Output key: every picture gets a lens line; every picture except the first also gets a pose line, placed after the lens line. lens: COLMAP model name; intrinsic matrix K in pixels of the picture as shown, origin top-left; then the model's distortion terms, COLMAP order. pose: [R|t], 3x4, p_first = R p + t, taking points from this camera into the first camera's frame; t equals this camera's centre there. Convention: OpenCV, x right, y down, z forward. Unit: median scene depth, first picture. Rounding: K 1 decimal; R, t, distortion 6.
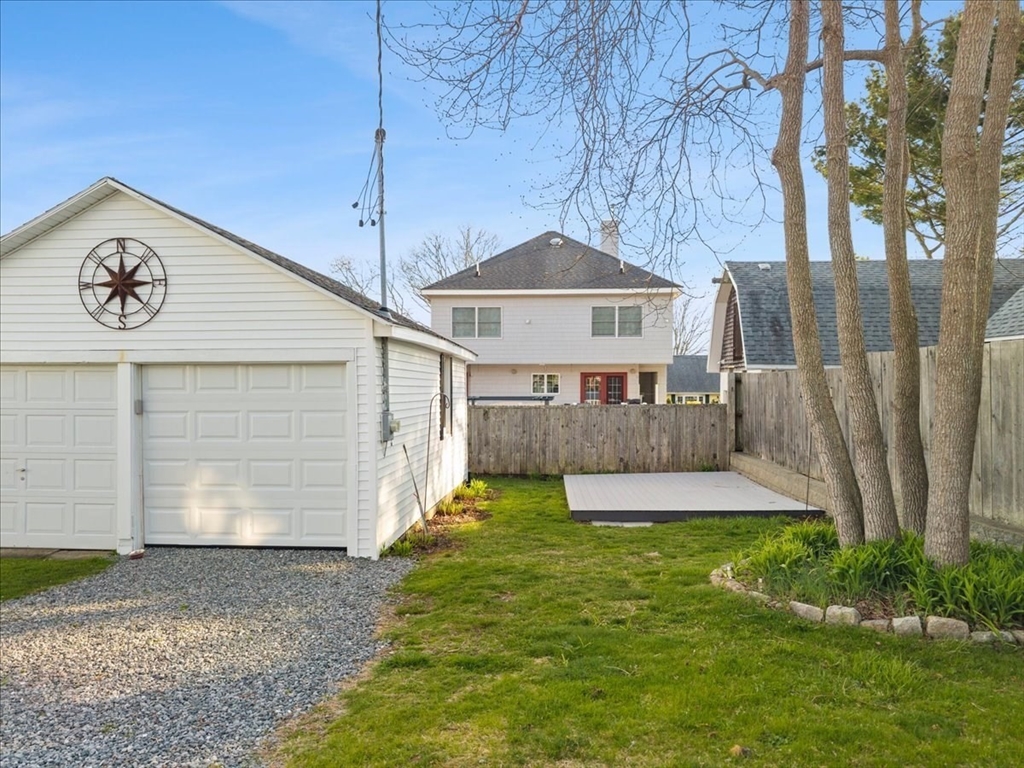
lens RADIAL K [[685.3, 0, 511.6], [0, 685.3, 386.0], [0, 0, 1]] dist [0.089009, -0.115346]
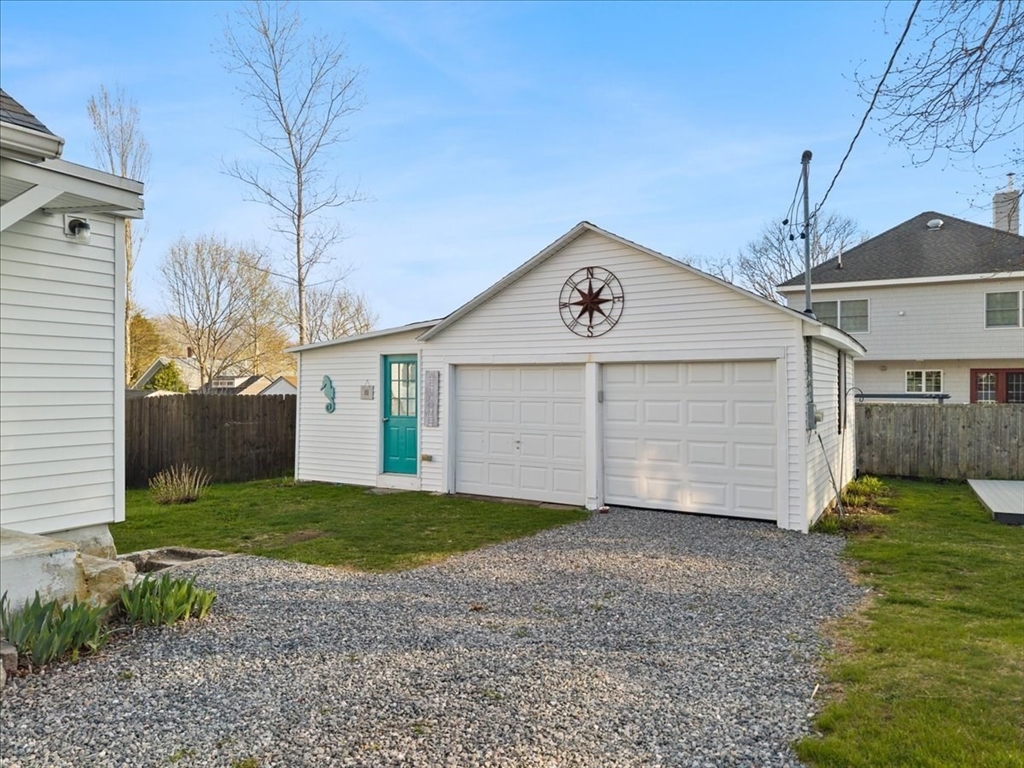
lens RADIAL K [[685.5, 0, 511.6], [0, 685.5, 379.6], [0, 0, 1]] dist [0.057466, -0.064832]
pose [[0.896171, -0.002076, -0.443703, -0.073903], [-0.001661, 0.999966, -0.008033, 0.005733], [0.443705, 0.007936, 0.896138, -0.134248]]
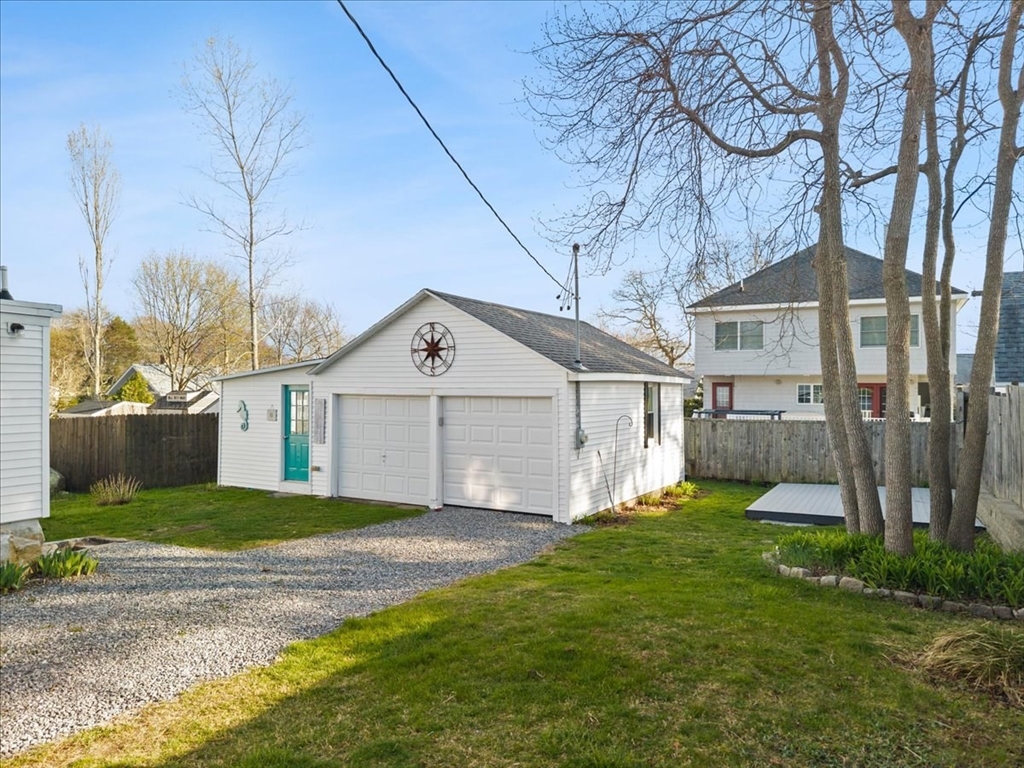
lens RADIAL K [[685.5, 0, 511.6], [0, 685.5, 379.6], [0, 0, 1]] dist [0.057466, -0.064832]
pose [[0.904061, -0.000937, -0.427402, 0.203893], [-0.002792, 0.999963, -0.008098, -0.036494], [0.427394, 0.008514, 0.904025, -0.265488]]
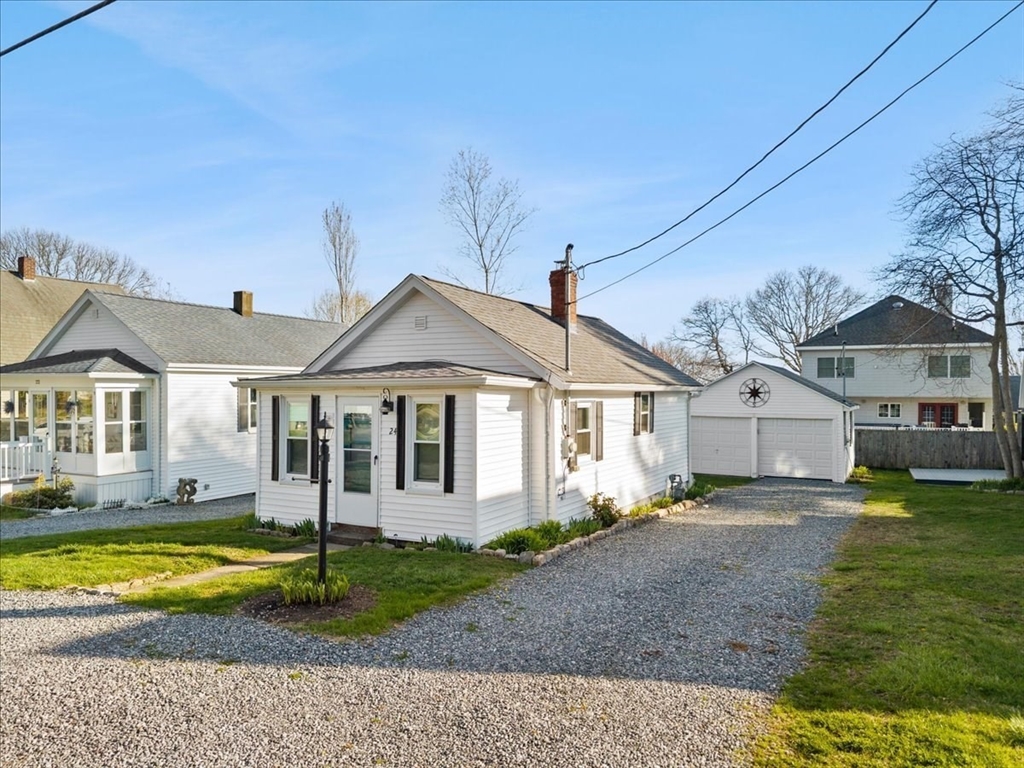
lens RADIAL K [[695.5, 0, 511.8], [0, 695.5, 396.7], [0, 0, 1]] dist [0.007991, 0.000926]
pose [[0.911797, 0.006268, -0.410593, -0.162036], [-0.003939, 0.999971, 0.006516, -0.089110], [0.410622, -0.004324, 0.911795, -1.441190]]
